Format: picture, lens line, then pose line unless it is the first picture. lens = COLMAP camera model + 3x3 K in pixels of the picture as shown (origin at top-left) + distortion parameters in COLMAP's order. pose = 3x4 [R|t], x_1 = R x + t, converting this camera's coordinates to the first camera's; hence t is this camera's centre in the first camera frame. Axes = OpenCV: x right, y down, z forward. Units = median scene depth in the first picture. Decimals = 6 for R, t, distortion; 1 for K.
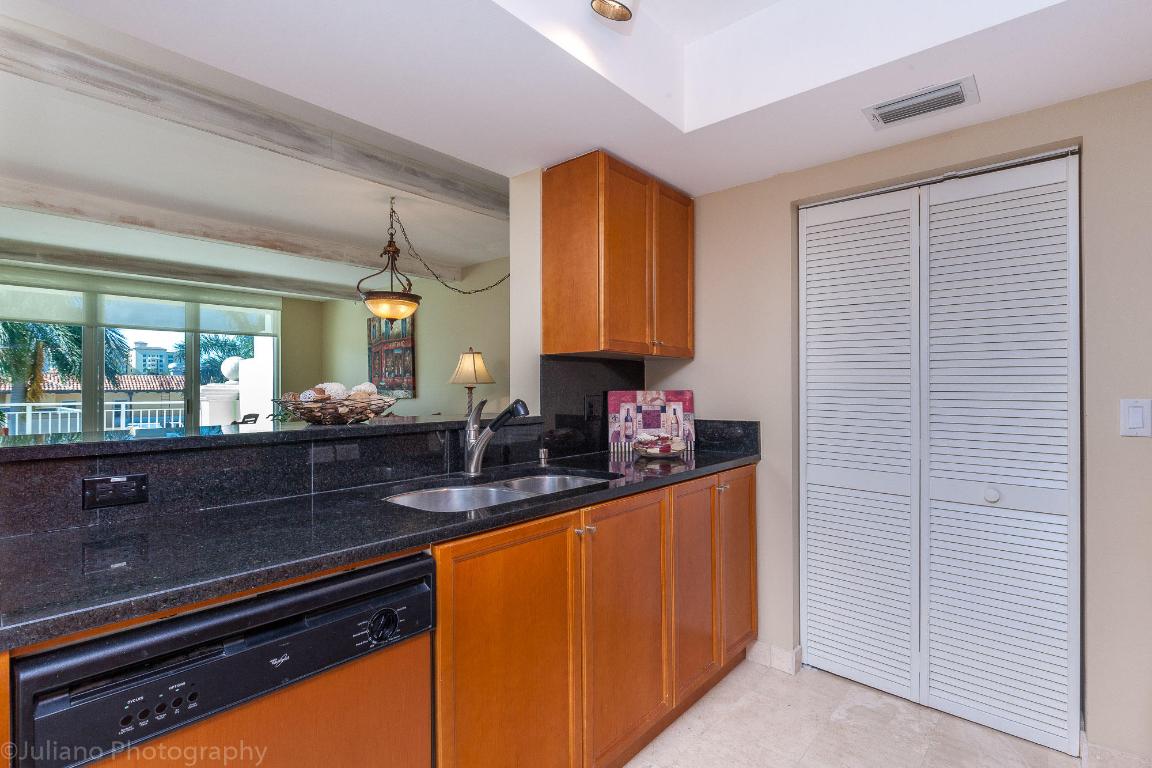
lens RADIAL K [[545.6, 0, 577.1], [0, 545.6, 388.2], [0, 0, 1]] dist [-0.006127, -0.001962]
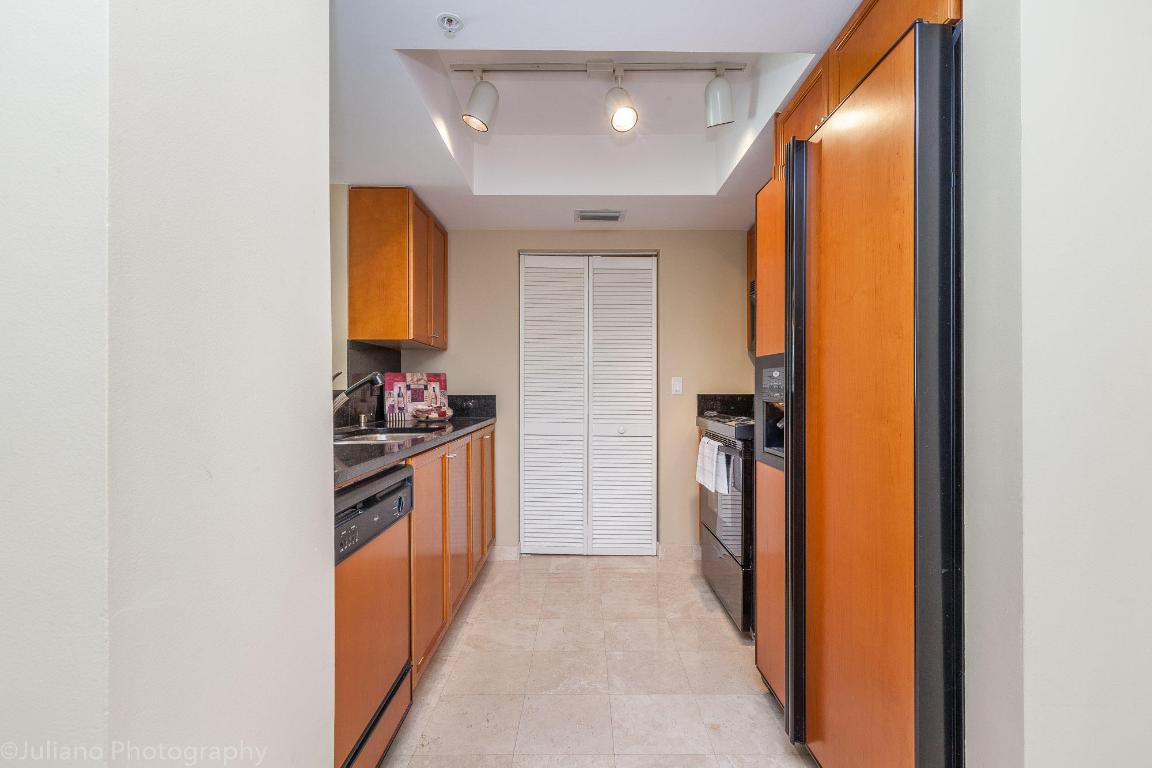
lens RADIAL K [[518.8, 0, 574.8], [0, 518.8, 387.1], [0, 0, 1]] dist [0.003367, 0.000272]
pose [[0.750184, 0.003721, 0.661219, -0.401186], [0.000360, 0.999982, -0.006035, 0.046022], [-0.661229, 0.004765, 0.750169, -0.174026]]
